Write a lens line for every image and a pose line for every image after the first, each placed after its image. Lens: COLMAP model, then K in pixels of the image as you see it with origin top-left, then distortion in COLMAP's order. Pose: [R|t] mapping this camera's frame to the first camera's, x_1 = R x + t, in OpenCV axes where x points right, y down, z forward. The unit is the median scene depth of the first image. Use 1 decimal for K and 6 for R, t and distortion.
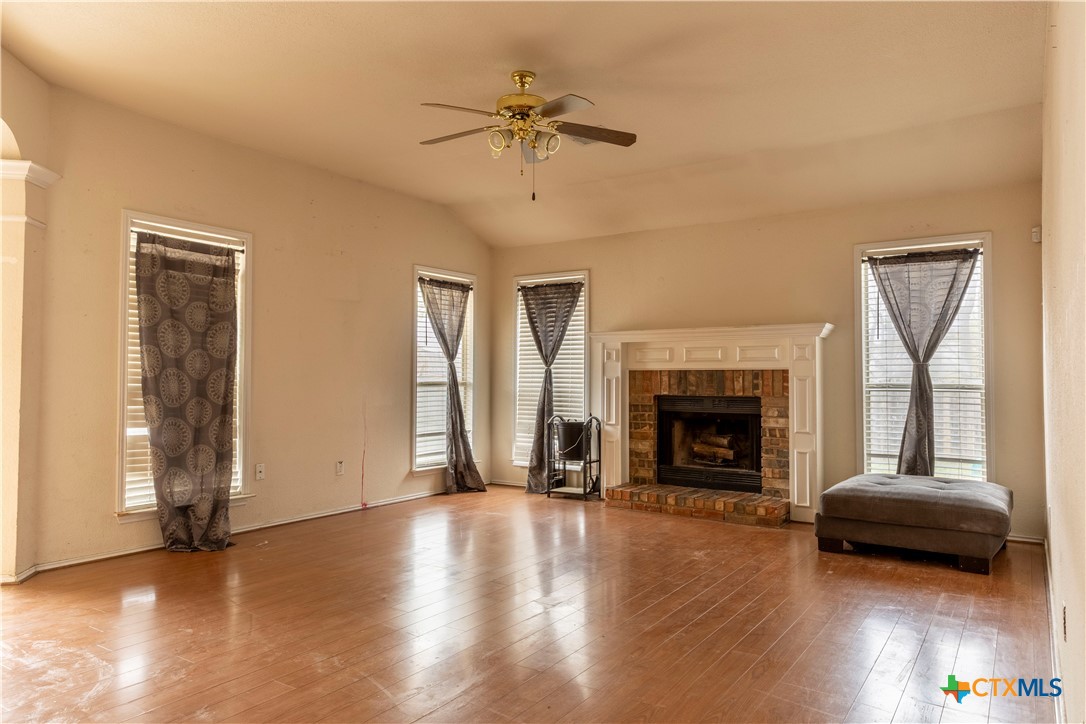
lens RADIAL K [[715.9, 0, 544.6], [0, 715.9, 364.3], [0, 0, 1]] dist [0.005293, -0.006522]
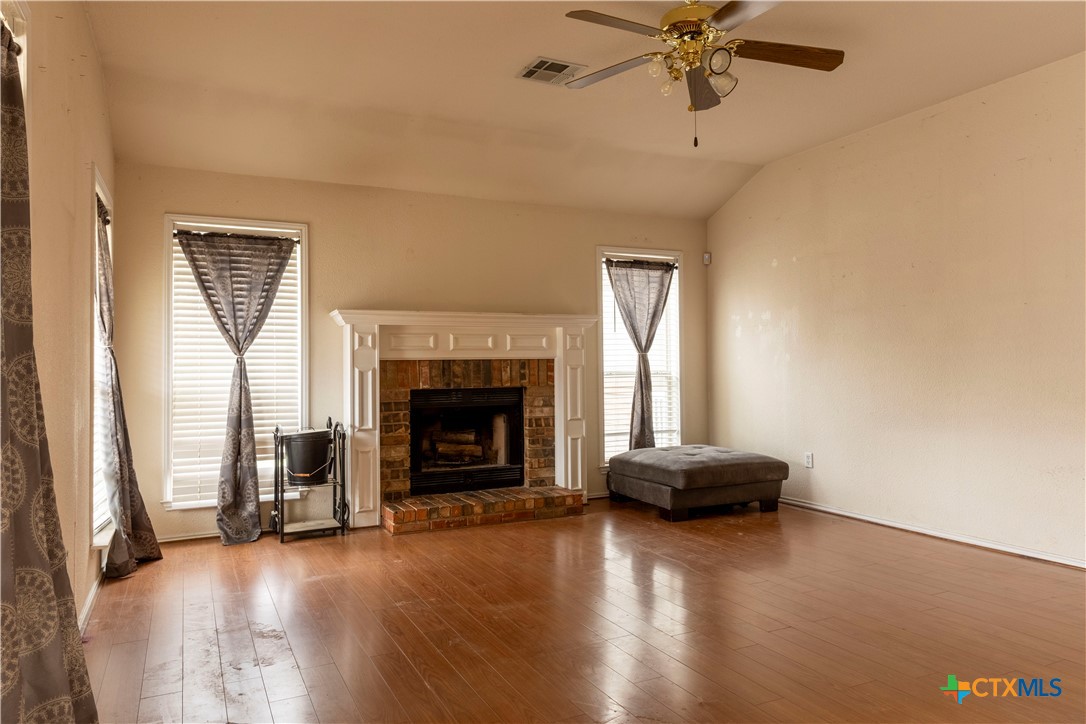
lens RADIAL K [[715.9, 0, 539.0], [0, 715.9, 358.8], [0, 0, 1]] dist [0.005293, -0.006522]
pose [[0.501955, 0.002623, 0.864890, -0.506413], [-0.002534, 0.999996, -0.001562, 0.008229], [-0.864890, -0.001408, 0.501960, 0.469007]]
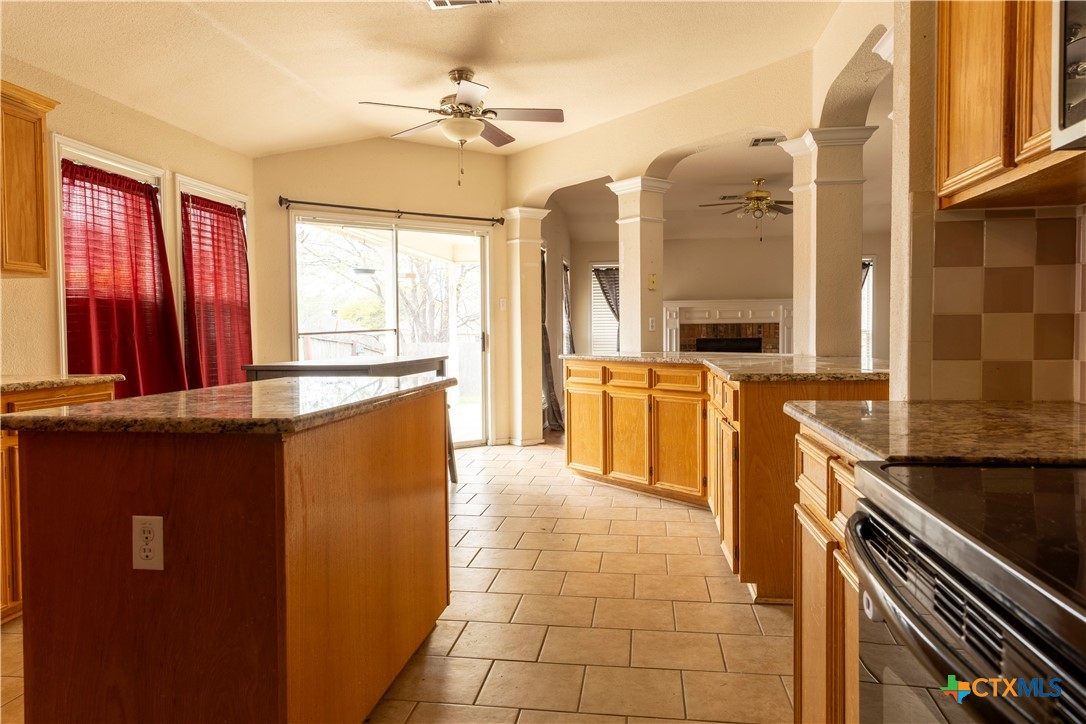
lens RADIAL K [[715.9, 0, 540.9], [0, 715.9, 363.3], [0, 0, 1]] dist [0.005293, -0.006522]
pose [[0.903998, -0.029572, 0.426512, -0.925739], [0.004669, 0.998228, 0.059316, -0.000998], [-0.427511, -0.051630, 0.902535, -0.376828]]
